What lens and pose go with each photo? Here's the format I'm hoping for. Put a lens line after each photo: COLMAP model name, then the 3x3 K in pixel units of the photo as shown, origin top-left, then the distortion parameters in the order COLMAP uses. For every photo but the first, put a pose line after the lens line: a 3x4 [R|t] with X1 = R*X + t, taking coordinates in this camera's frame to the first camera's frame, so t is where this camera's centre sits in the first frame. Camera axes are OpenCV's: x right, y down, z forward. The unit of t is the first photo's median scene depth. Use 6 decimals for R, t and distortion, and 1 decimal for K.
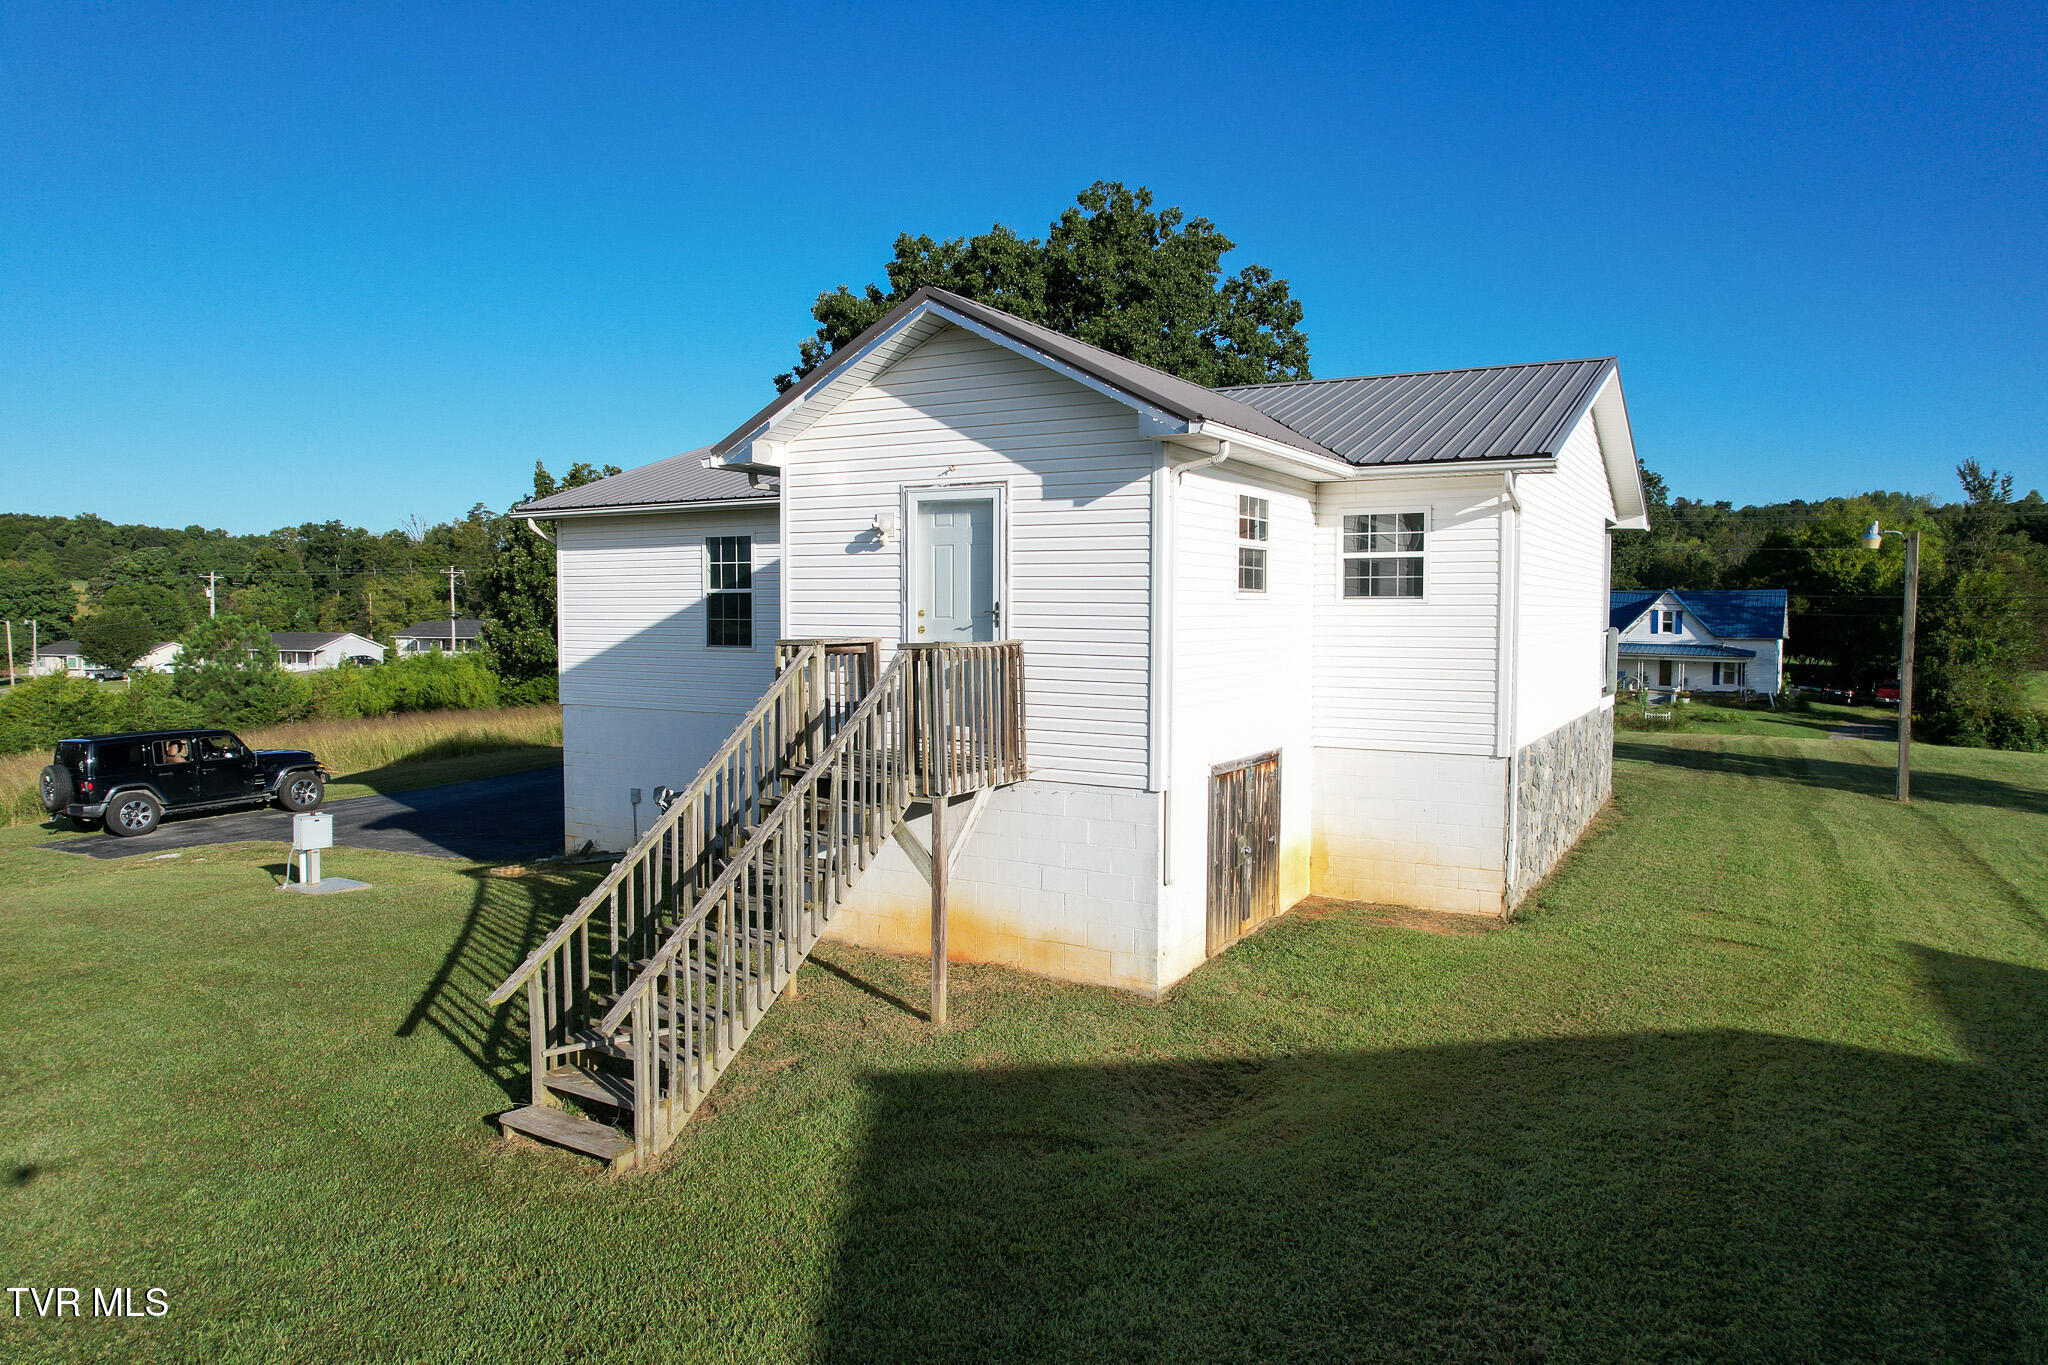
lens RADIAL K [[1291.2, 0, 1031.1], [0, 1291.2, 679.6], [0, 0, 1]] dist [-0.008394, -0.001250]
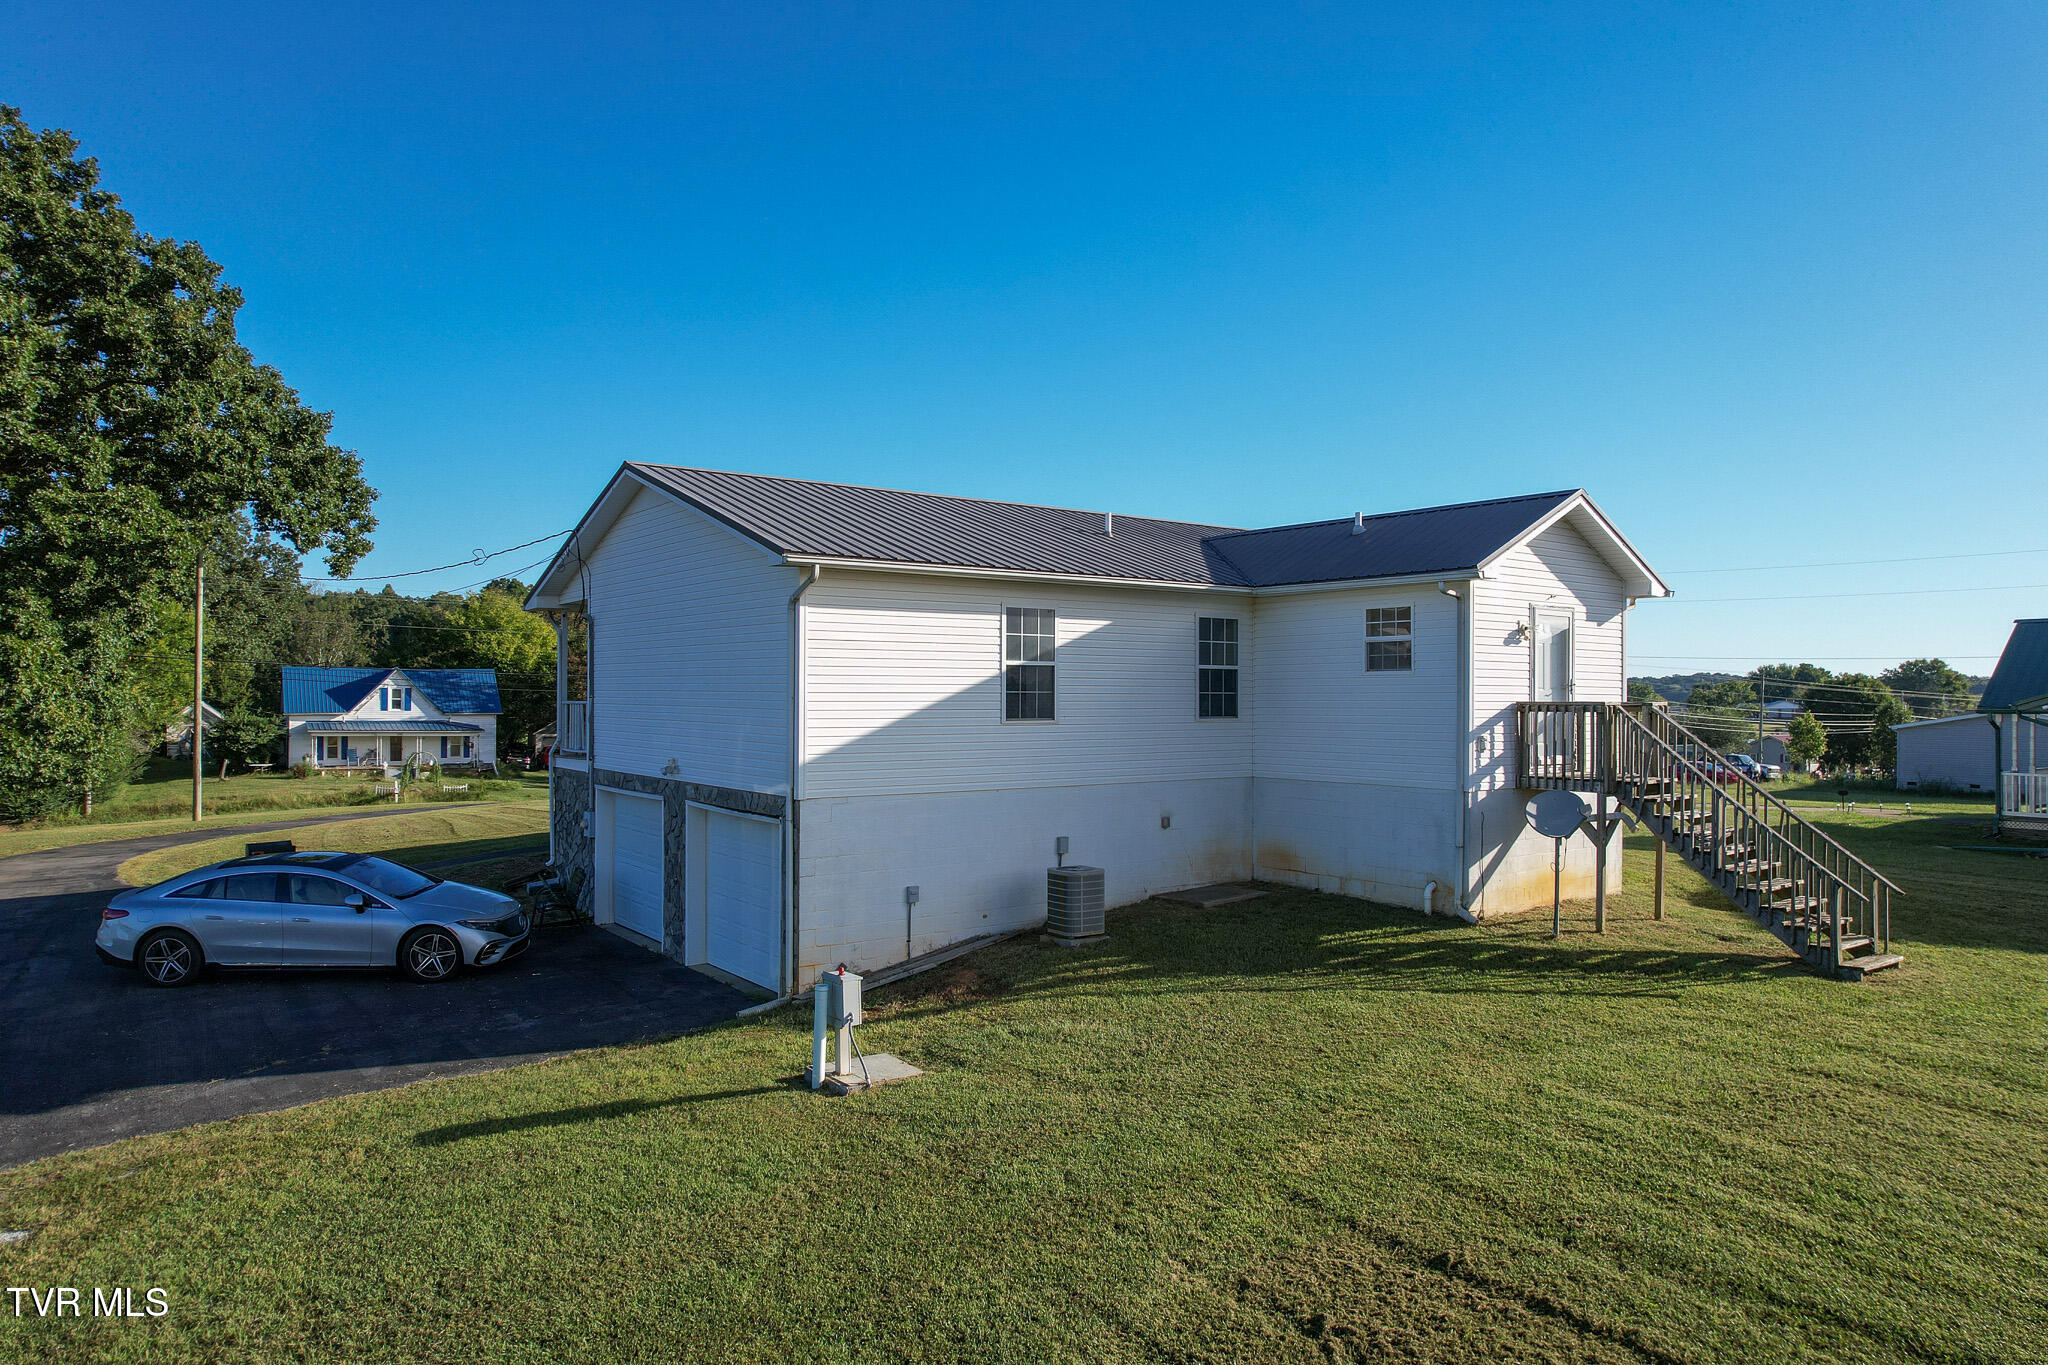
lens RADIAL K [[1291.2, 0, 1037.9], [0, 1291.2, 687.9], [0, 0, 1]] dist [-0.008394, -0.001250]
pose [[0.389834, 0.002594, 0.920881, -0.339036], [0.047585, 0.998603, -0.022957, -0.008055], [-0.919655, 0.052770, 0.389166, 0.182285]]
